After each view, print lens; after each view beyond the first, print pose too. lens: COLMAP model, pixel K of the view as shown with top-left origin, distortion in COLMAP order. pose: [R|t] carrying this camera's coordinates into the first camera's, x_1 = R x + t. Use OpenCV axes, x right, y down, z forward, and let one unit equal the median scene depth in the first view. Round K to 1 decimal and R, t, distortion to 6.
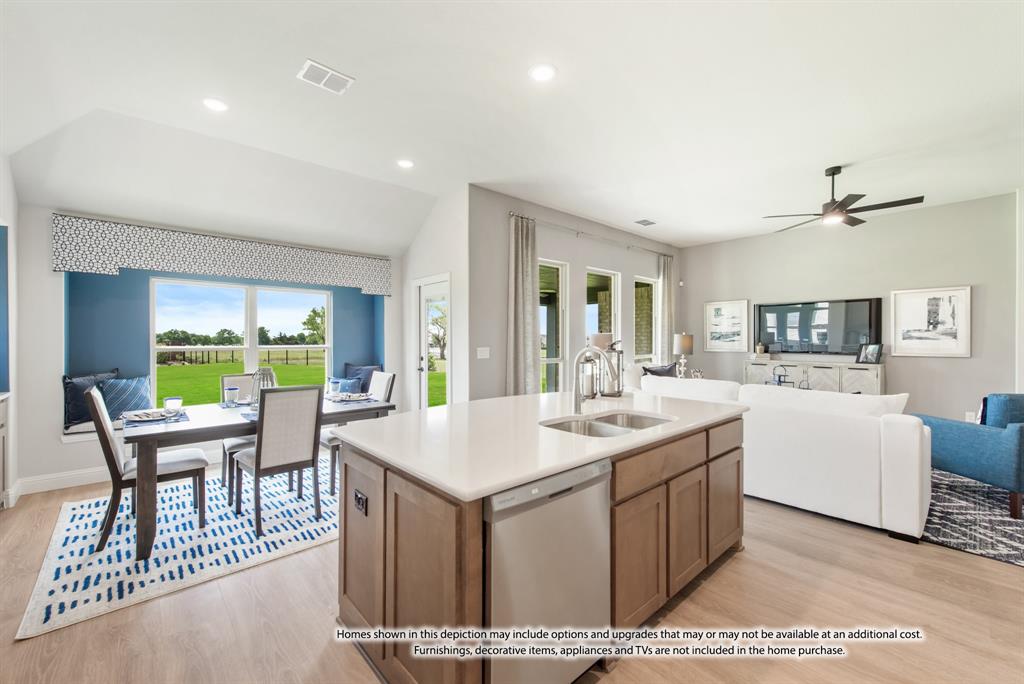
lens RADIAL K [[407.1, 0, 514.3], [0, 407.1, 341.6], [0, 0, 1]] dist [0.007902, -0.003406]
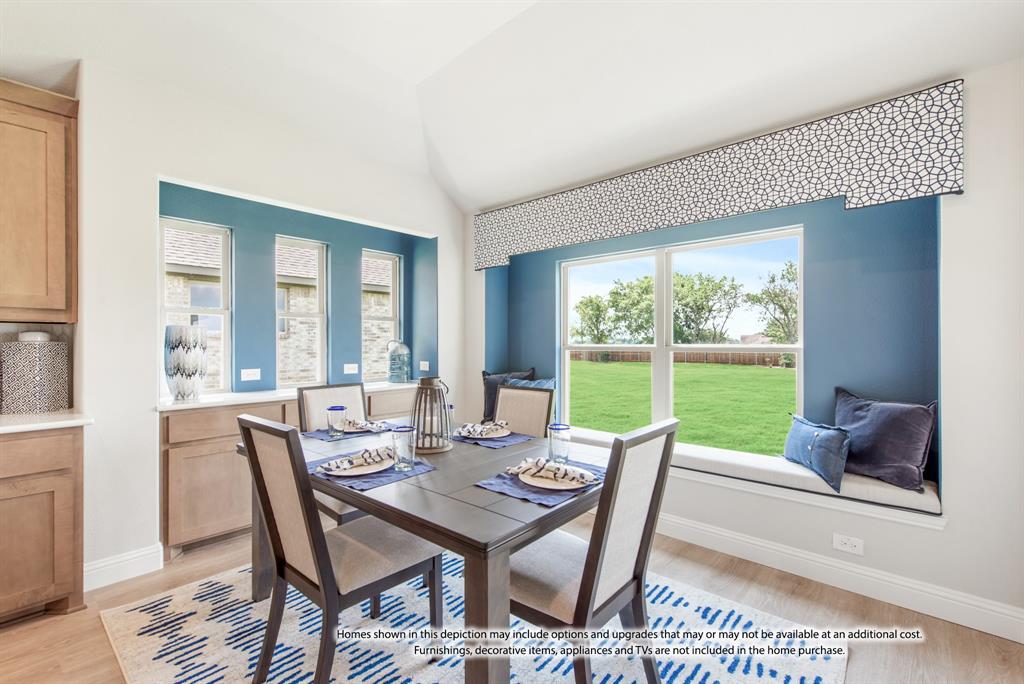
lens RADIAL K [[459.0, 0, 508.2], [0, 459.0, 341.1], [0, 0, 1]] dist [0.012154, 0.000467]
pose [[0.097017, -0.003951, -0.995275, 0.024408], [-0.002896, 0.999987, -0.004252, 0.008906], [0.995279, 0.003294, 0.097004, 0.593767]]
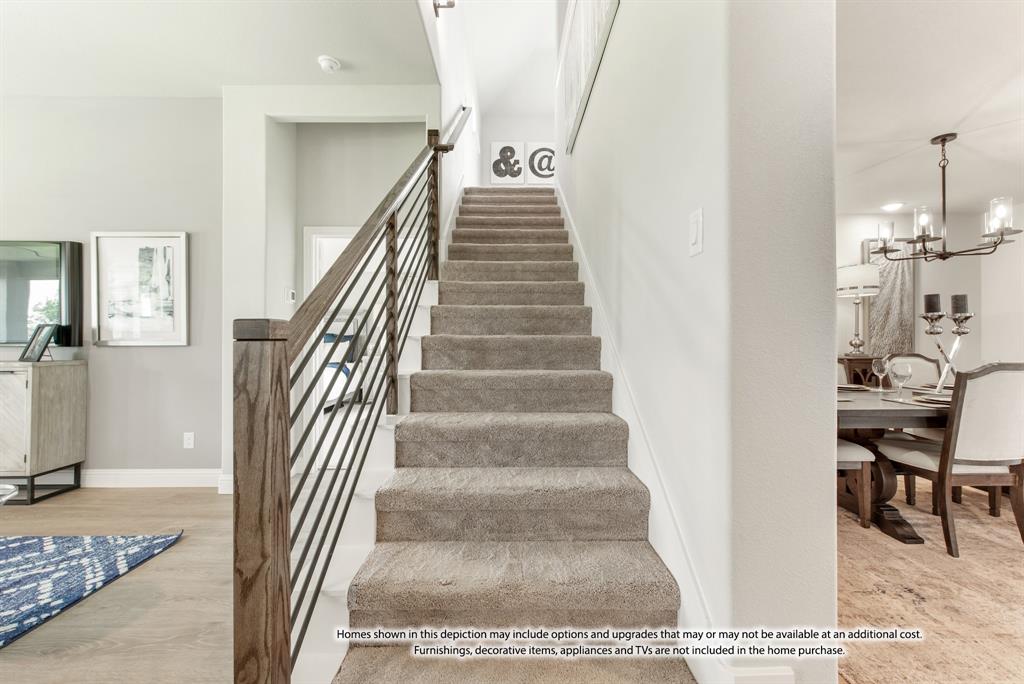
lens RADIAL K [[407.1, 0, 509.1], [0, 407.1, 340.7], [0, 0, 1]] dist [0.007902, -0.003406]
pose [[0.650511, 0.001196, 0.759496, 0.844325], [0.003865, 0.999981, -0.004885, 0.031361], [-0.759487, 0.006113, 0.650494, 0.191849]]
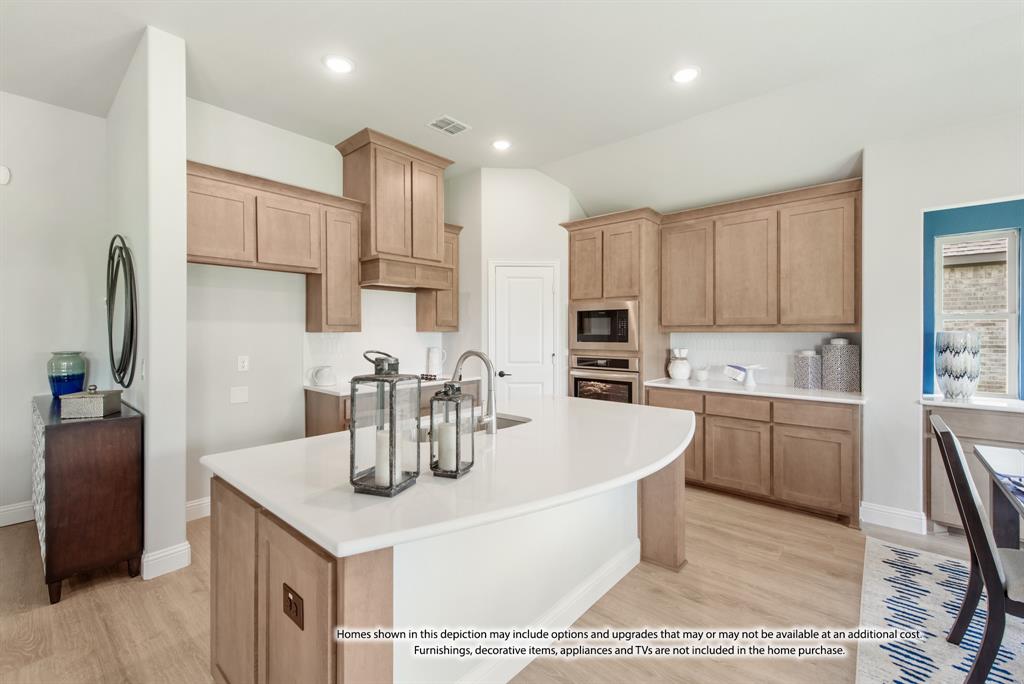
lens RADIAL K [[437.0, 0, 516.0], [0, 437.0, 335.1], [0, 0, 1]] dist [0.000715, -0.000191]
pose [[-0.990844, 0.002036, -0.134996, 0.089047], [0.000446, 0.999930, 0.011807, -0.012504], [0.135011, 0.011639, -0.990776, 0.750683]]
